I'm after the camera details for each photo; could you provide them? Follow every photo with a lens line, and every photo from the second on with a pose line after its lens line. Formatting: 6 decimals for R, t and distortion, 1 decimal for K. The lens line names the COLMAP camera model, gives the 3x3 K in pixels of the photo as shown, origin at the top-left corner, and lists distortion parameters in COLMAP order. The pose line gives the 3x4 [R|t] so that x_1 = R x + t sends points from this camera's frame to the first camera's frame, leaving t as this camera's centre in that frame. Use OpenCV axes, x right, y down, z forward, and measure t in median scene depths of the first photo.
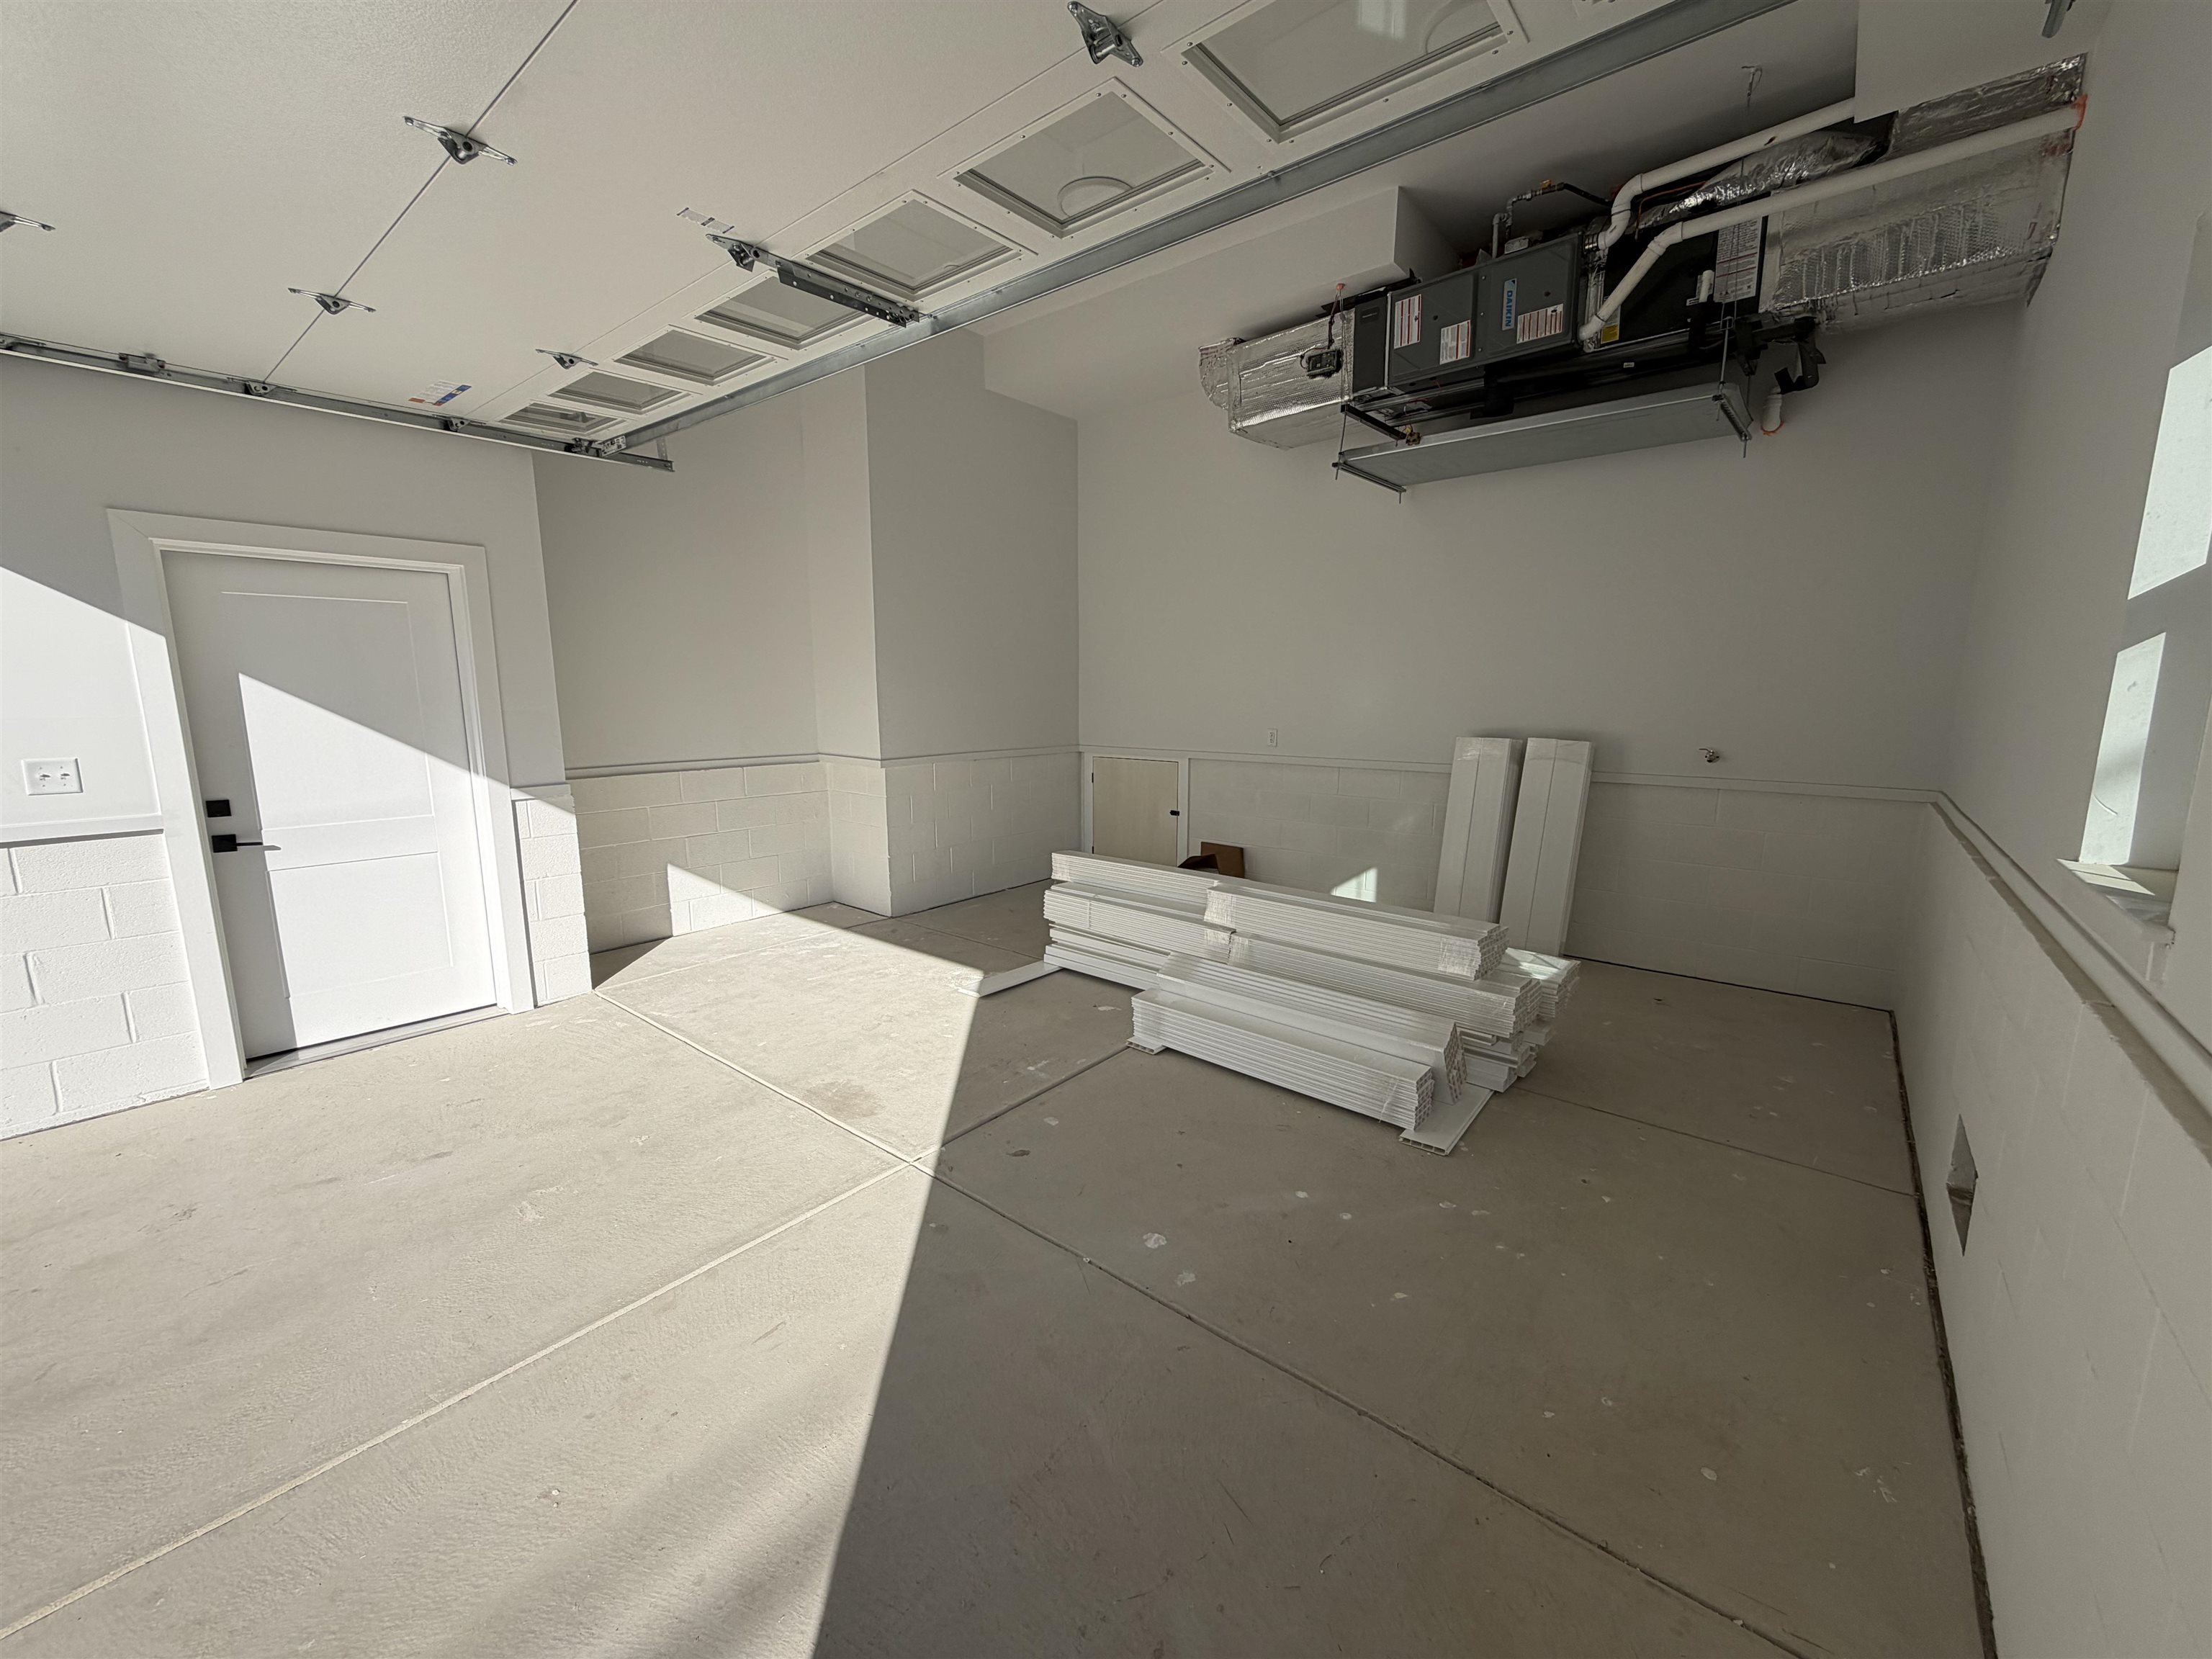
lens RADIAL K [[879.2, 0, 1107.0], [0, 879.2, 830.3], [0, 0, 1]] dist [-0.001311, 0.000299]
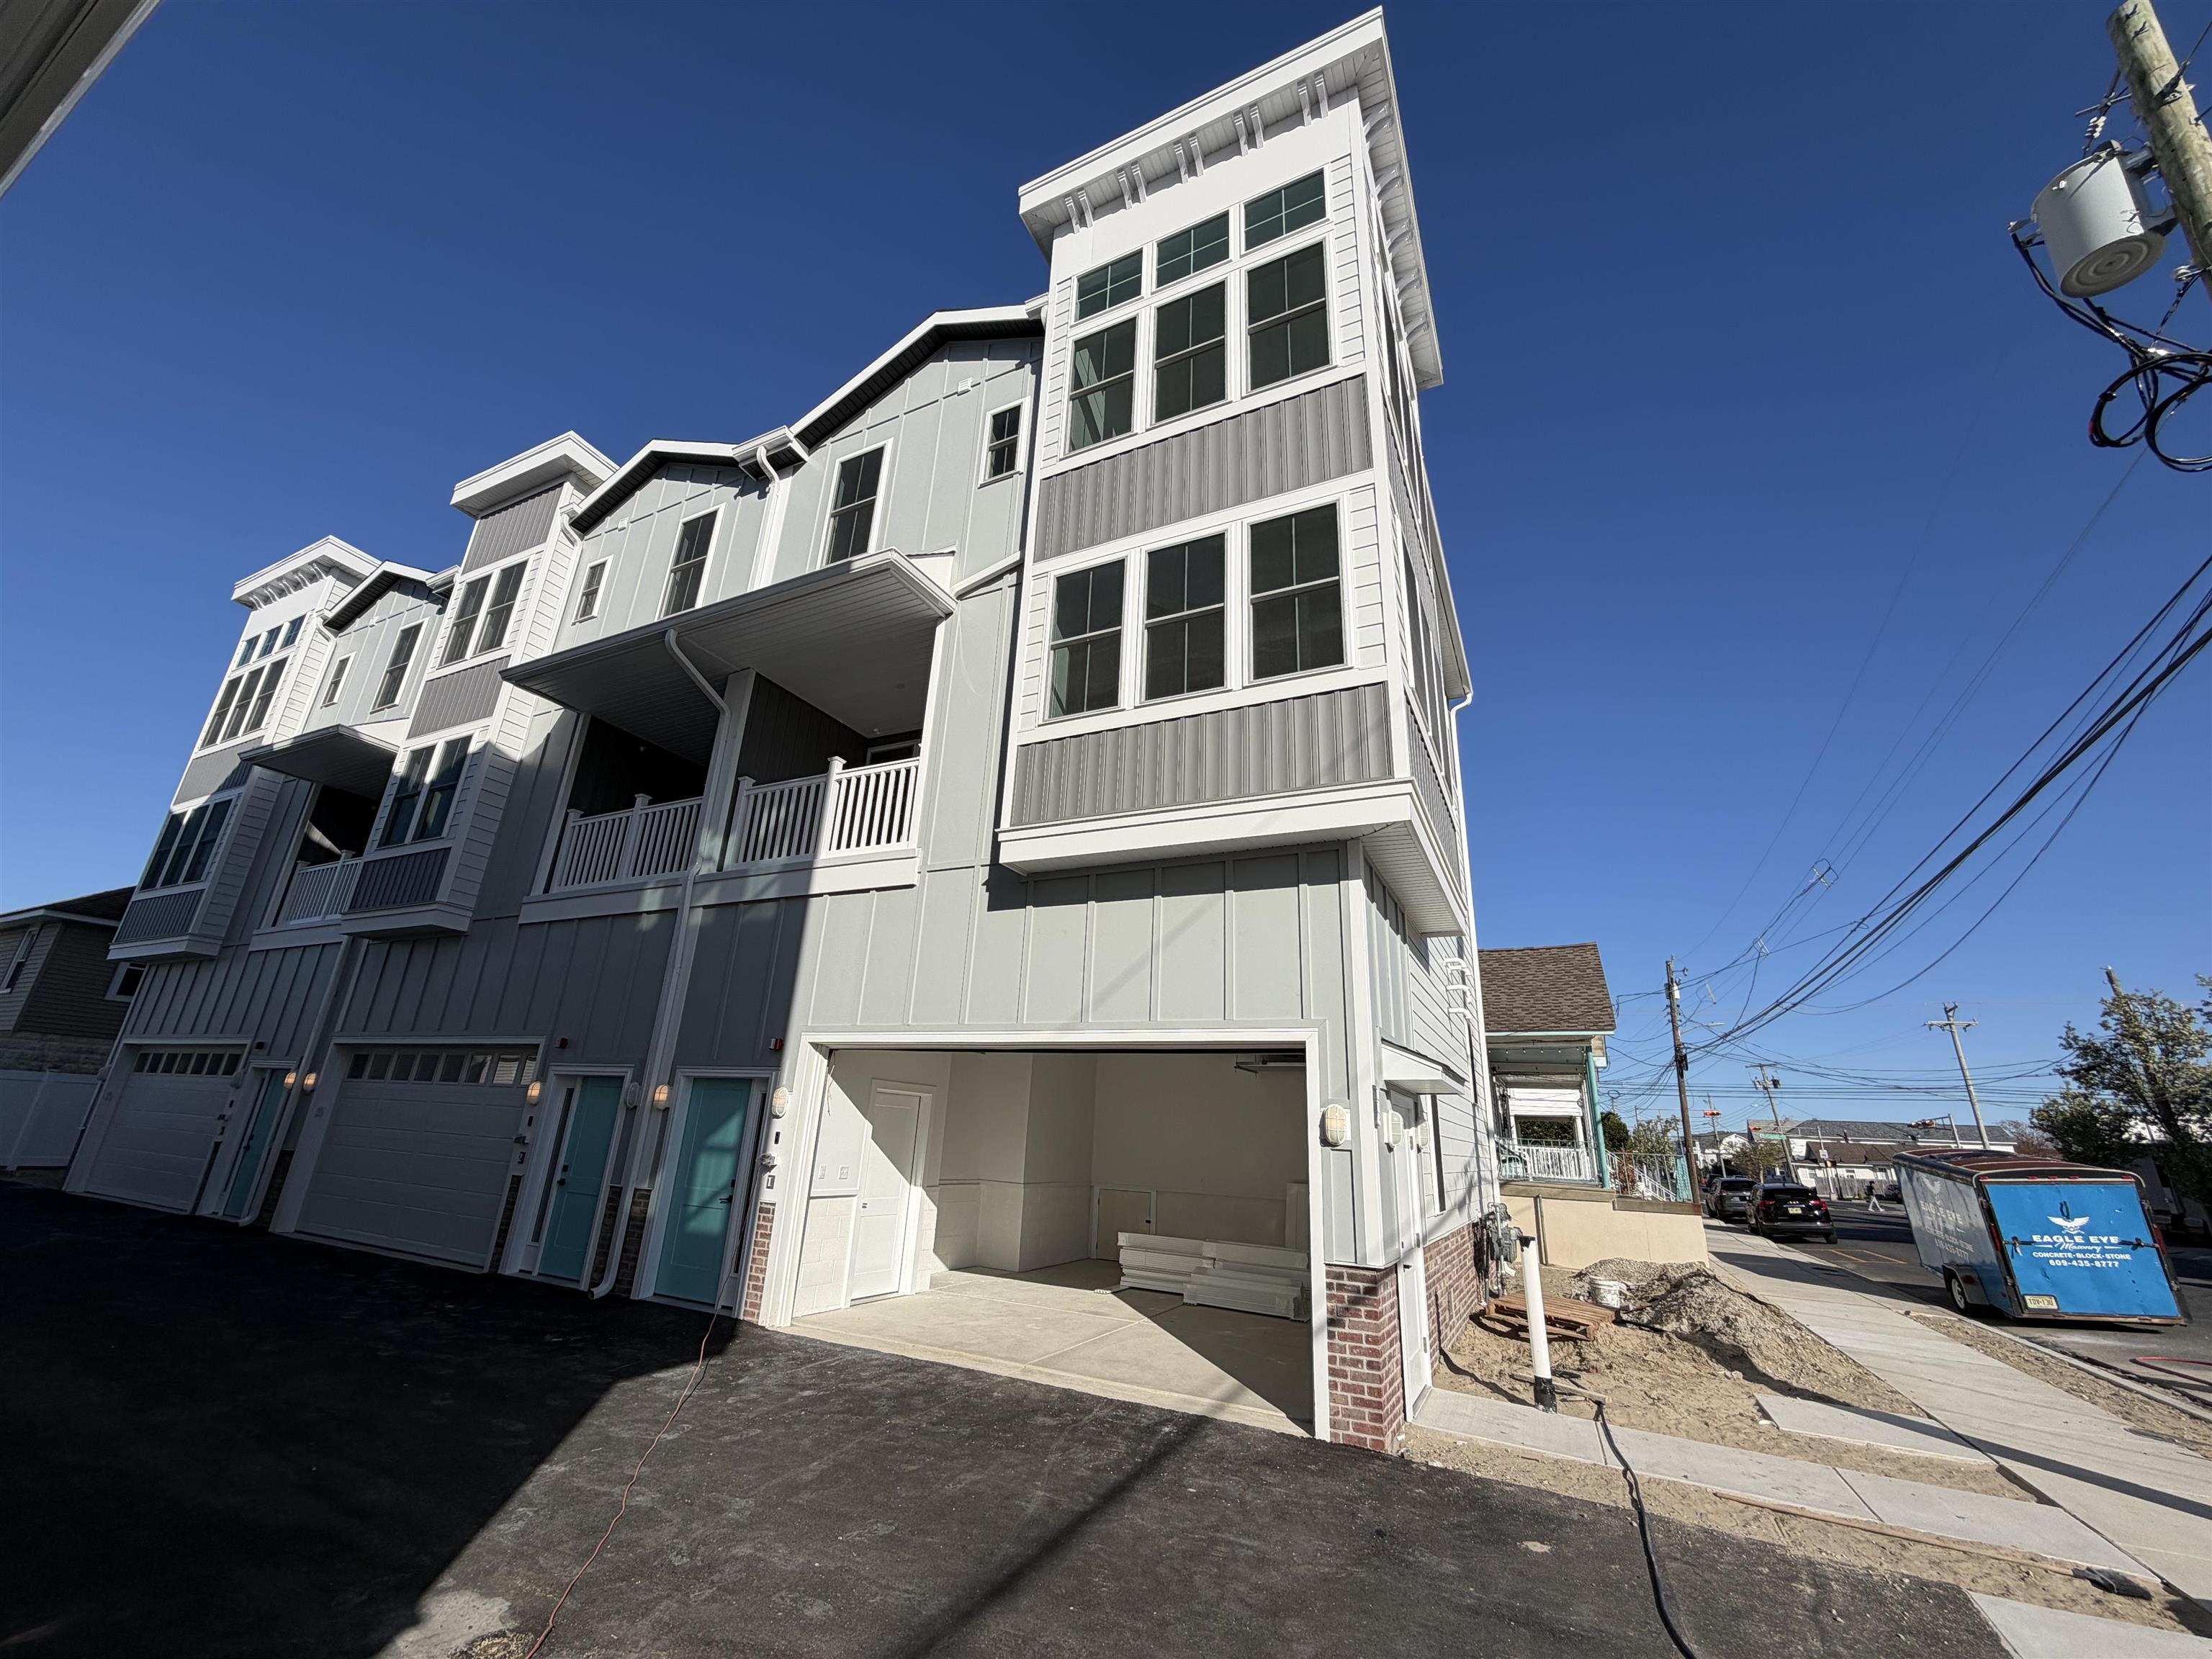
lens RADIAL K [[879.2, 0, 1095.8], [0, 879.2, 833.4], [0, 0, 1]] dist [-0.001311, 0.000299]
pose [[0.973946, 0.122087, 0.191112, -0.693980], [-0.017671, 0.881014, -0.472760, 0.196102], [-0.226090, 0.457065, 0.860218, -1.403589]]
